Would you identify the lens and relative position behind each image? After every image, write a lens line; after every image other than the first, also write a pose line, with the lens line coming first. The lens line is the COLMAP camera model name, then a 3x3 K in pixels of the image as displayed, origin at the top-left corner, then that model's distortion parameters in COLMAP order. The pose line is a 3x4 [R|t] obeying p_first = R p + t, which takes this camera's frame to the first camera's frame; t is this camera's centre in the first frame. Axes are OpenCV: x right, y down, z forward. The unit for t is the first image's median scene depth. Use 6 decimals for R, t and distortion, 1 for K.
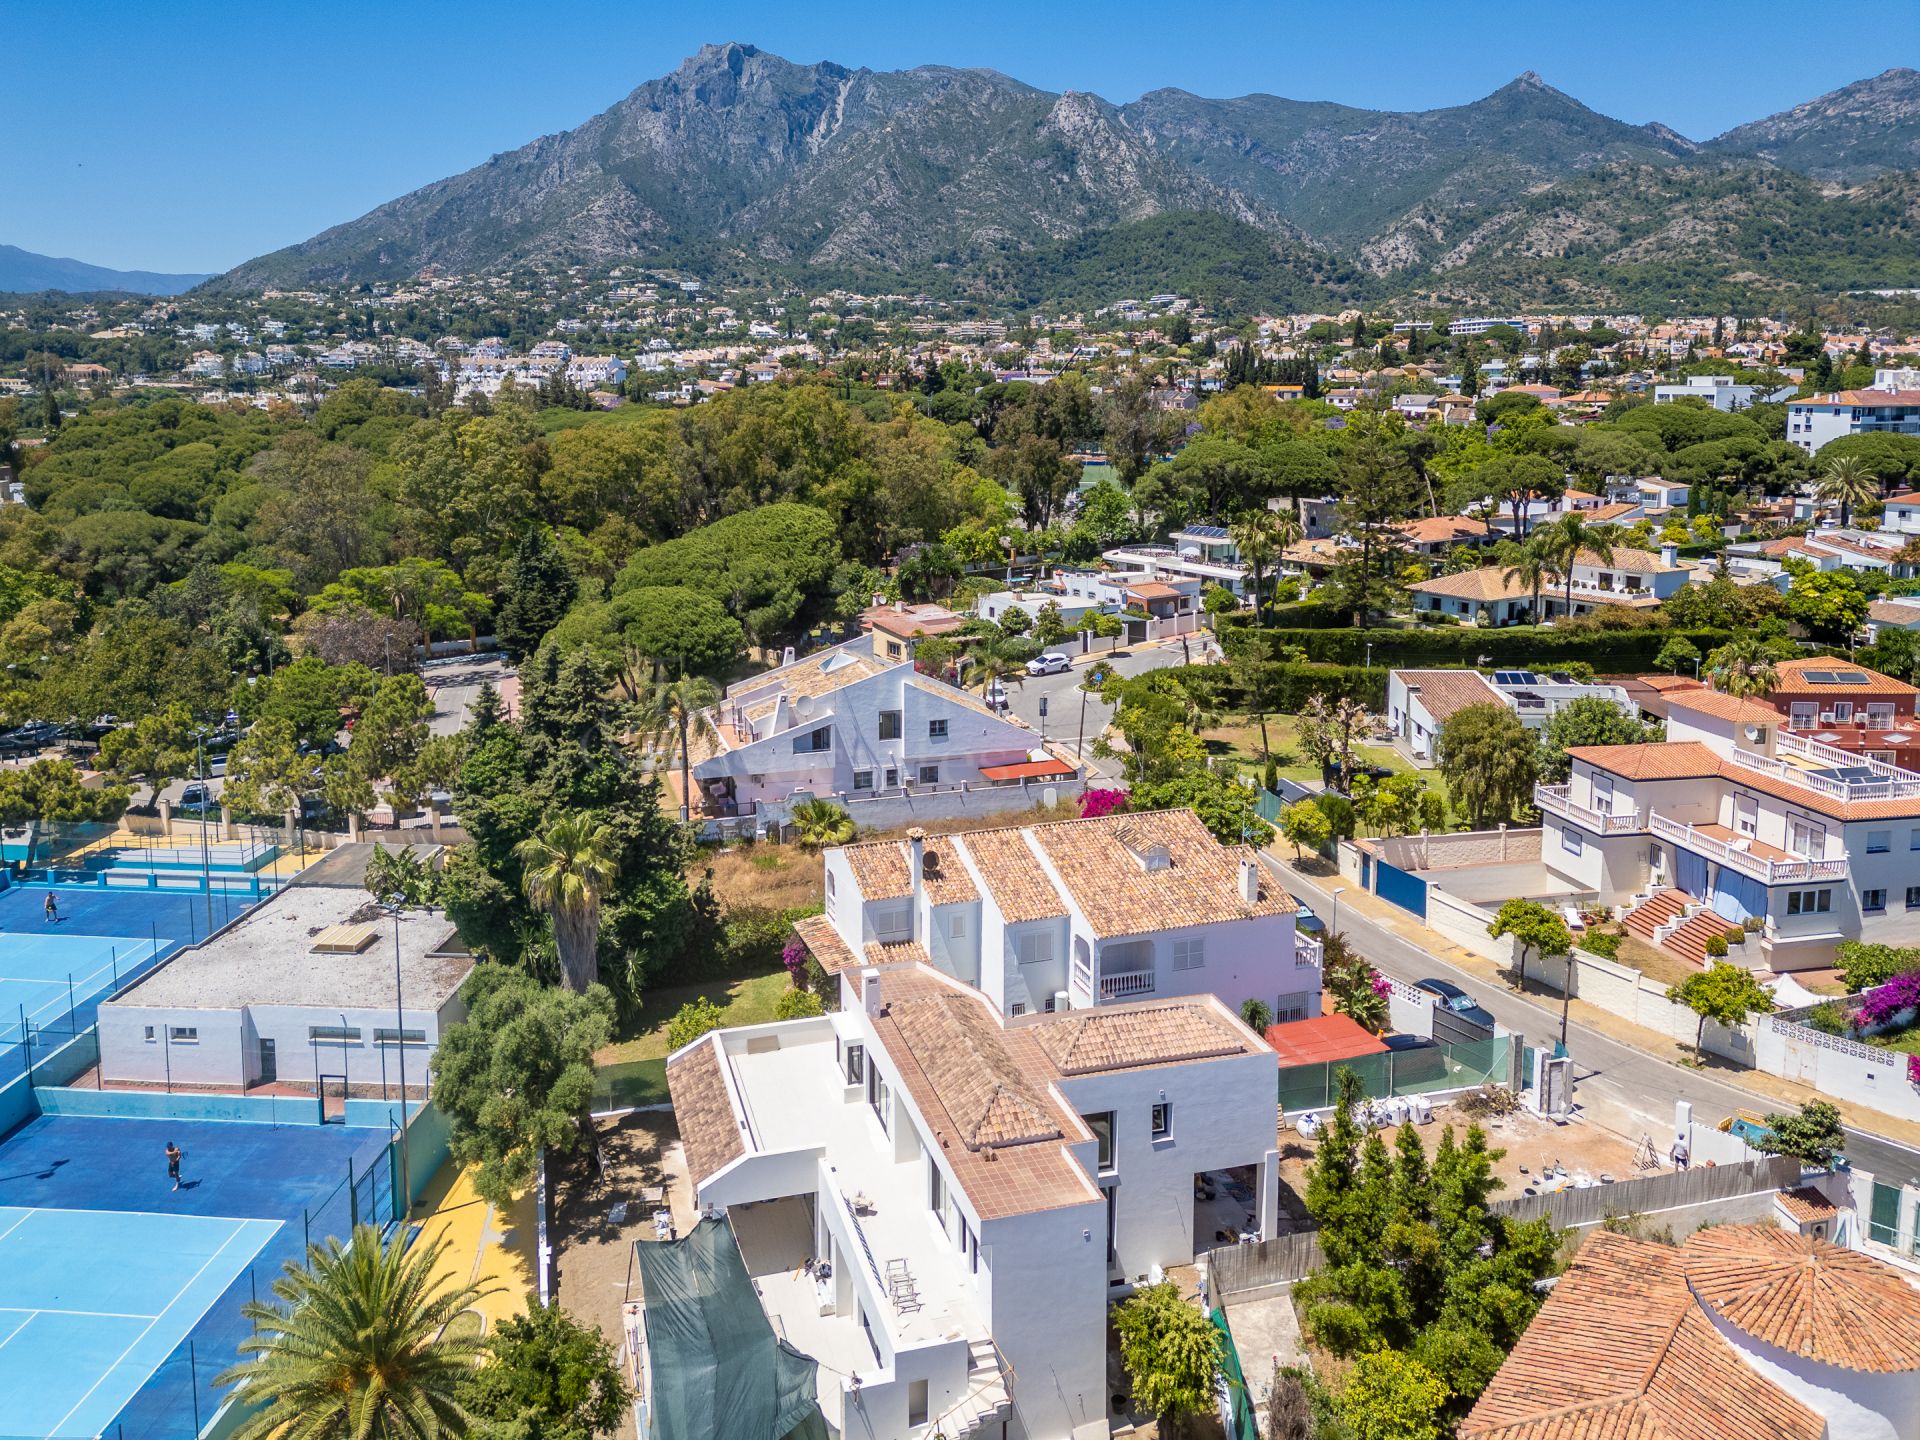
lens RADIAL K [[1384.2, 0, 923.4], [0, 1384.2, 679.4], [0, 0, 1]] dist [0.075674, -0.077890]
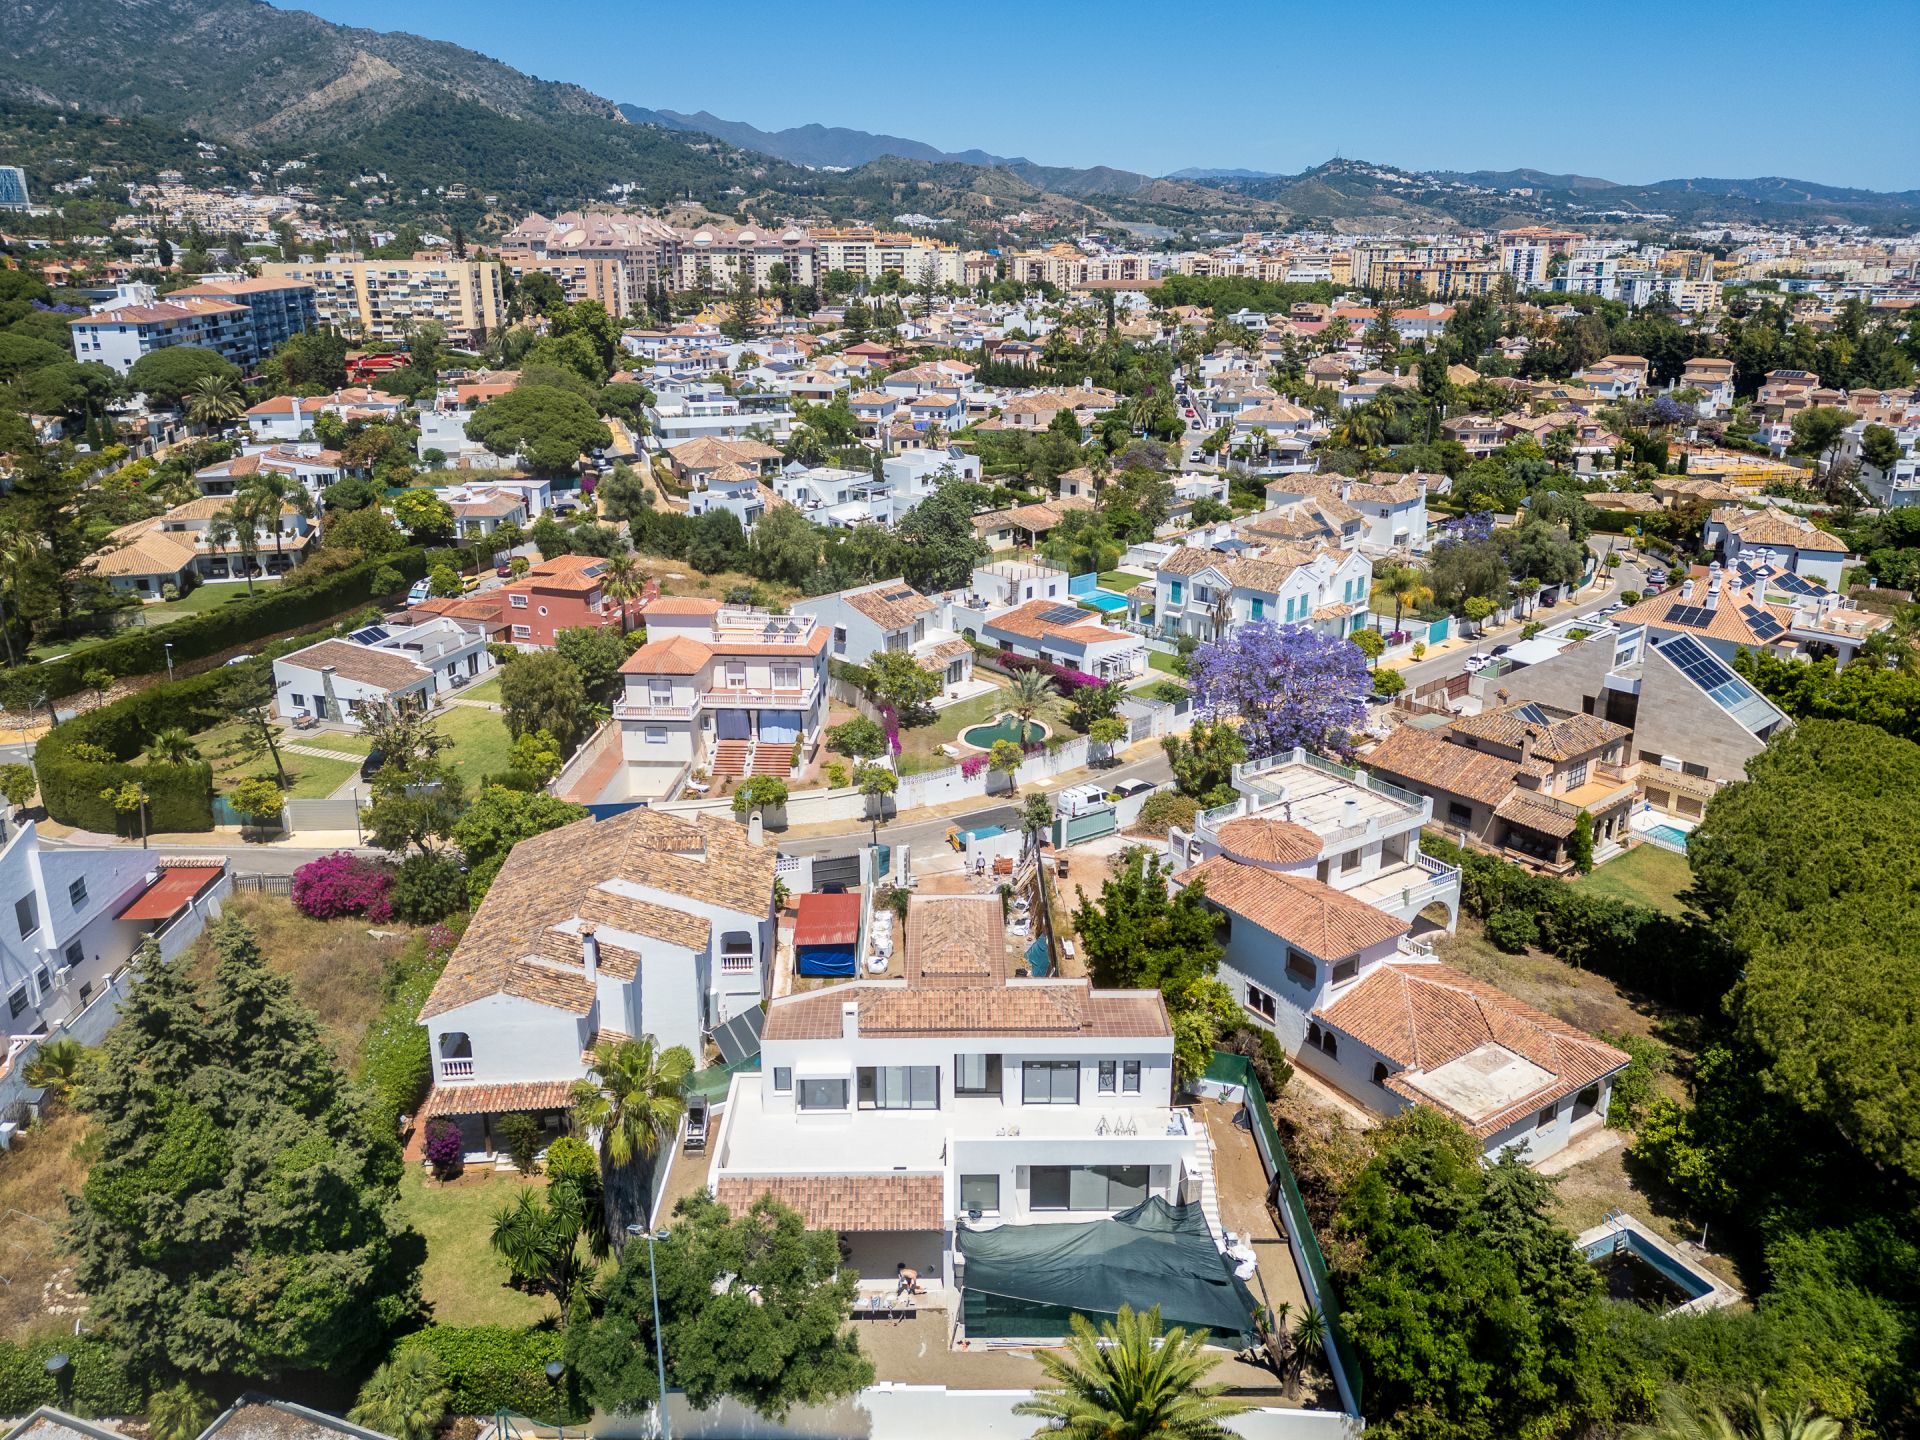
lens RADIAL K [[1263.6, 0, 976.8], [0, 1263.6, 770.5], [0, 0, 1]] dist [0.036314, -0.026557]
pose [[0.250693, -0.365011, 0.896616, -0.204275], [0.203142, 0.925406, 0.319933, -0.065308], [-0.946513, 0.101936, 0.306142, 0.133450]]
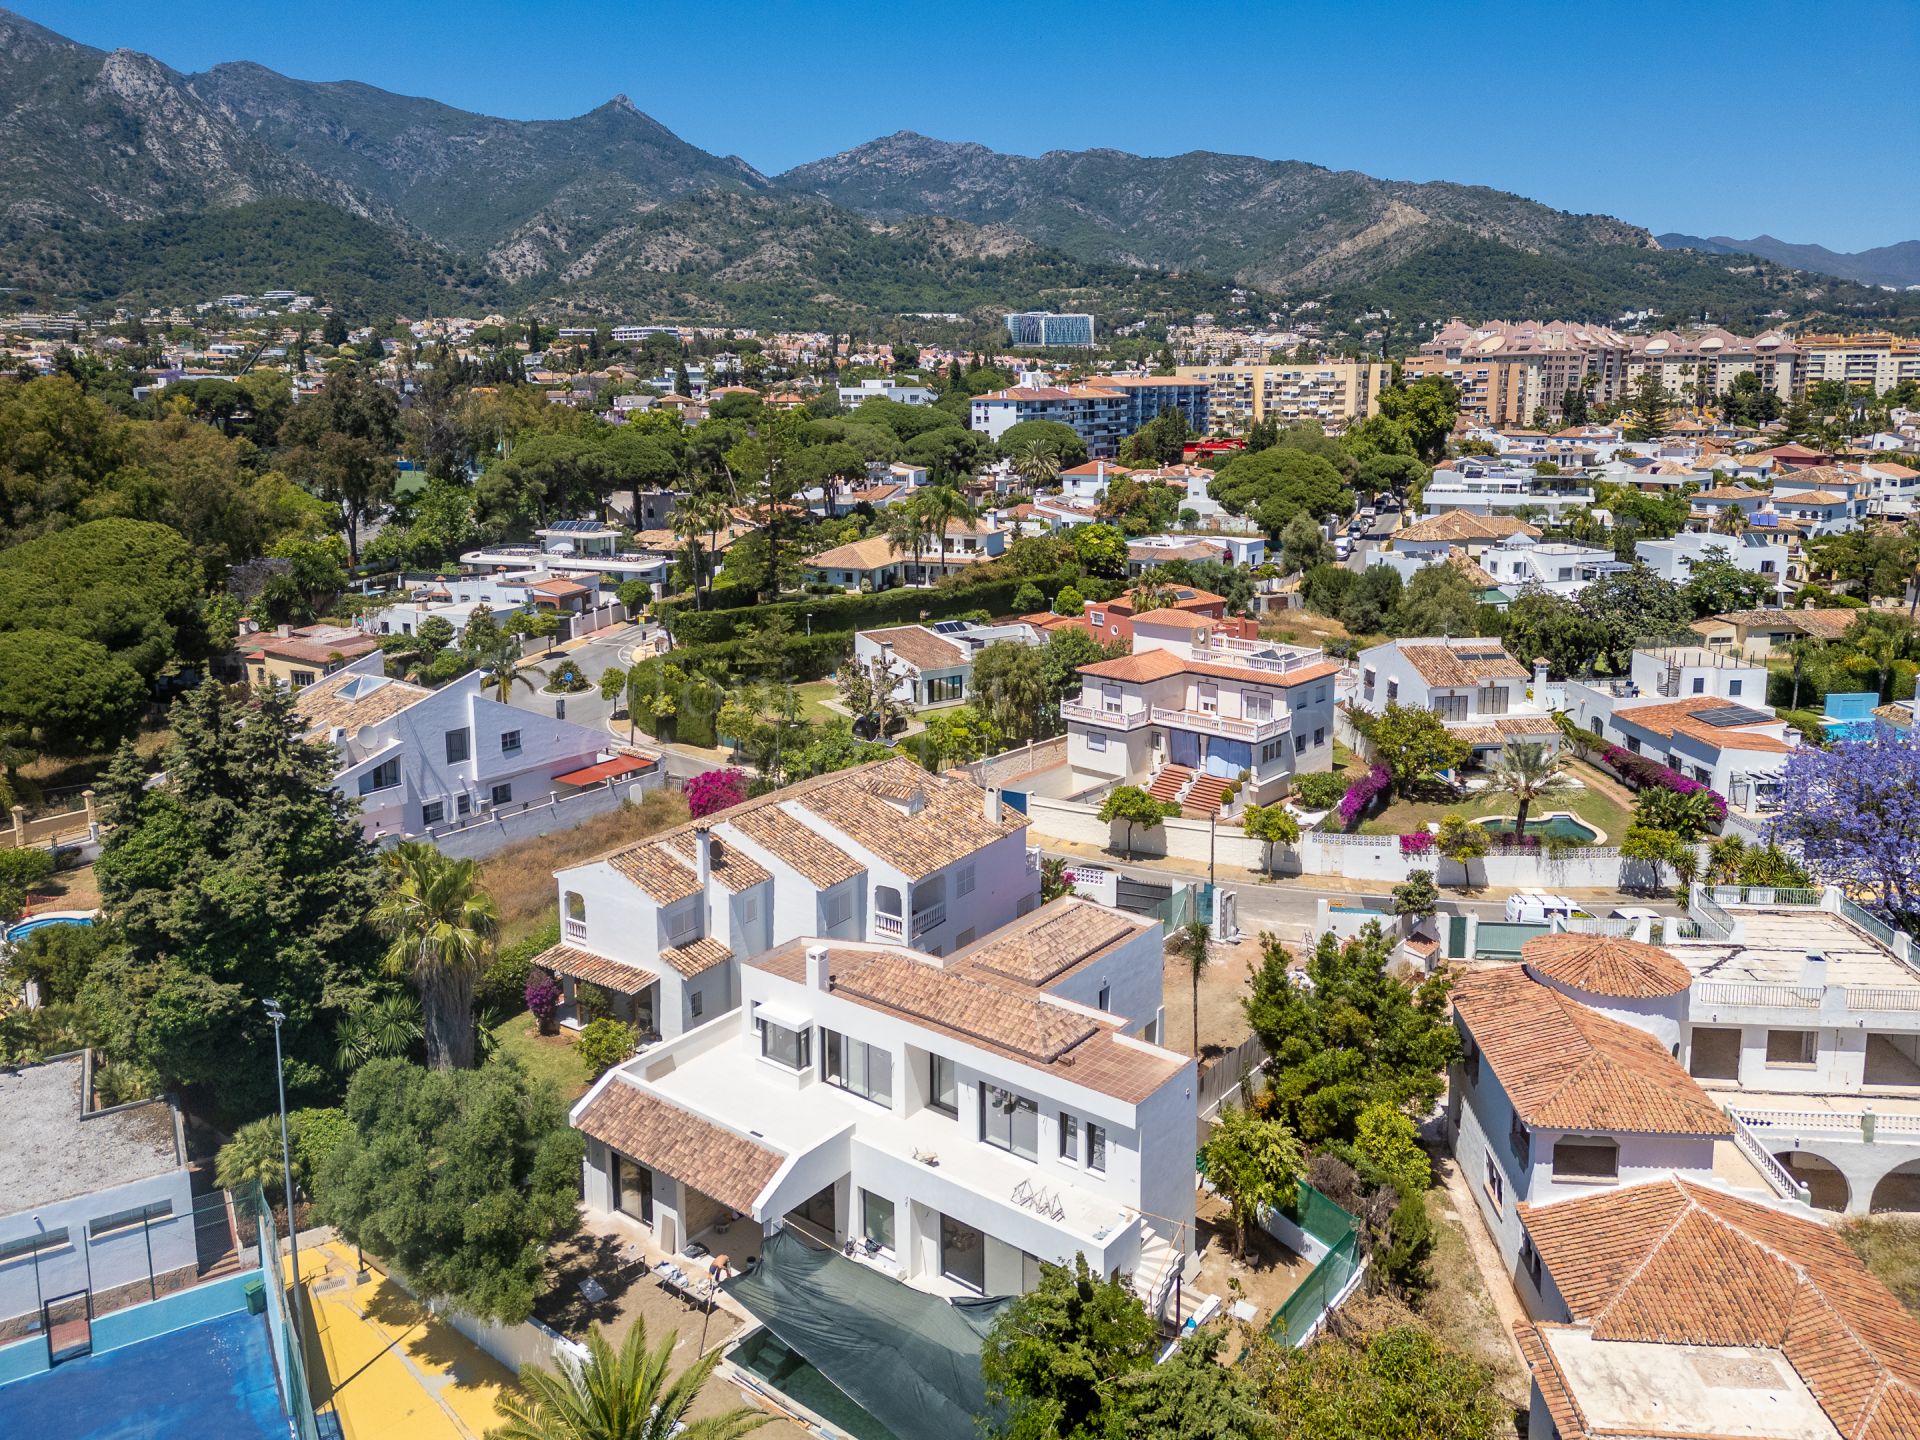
lens RADIAL K [[1350.4, 0, 1020.4], [0, 1350.4, 721.5], [0, 0, 1]] dist [0.037771, -0.040923]
pose [[0.789952, -0.151597, 0.594133, -0.109202], [0.133425, 0.988236, 0.074754, 0.000243], [-0.598476, 0.020220, 0.800886, 0.035432]]
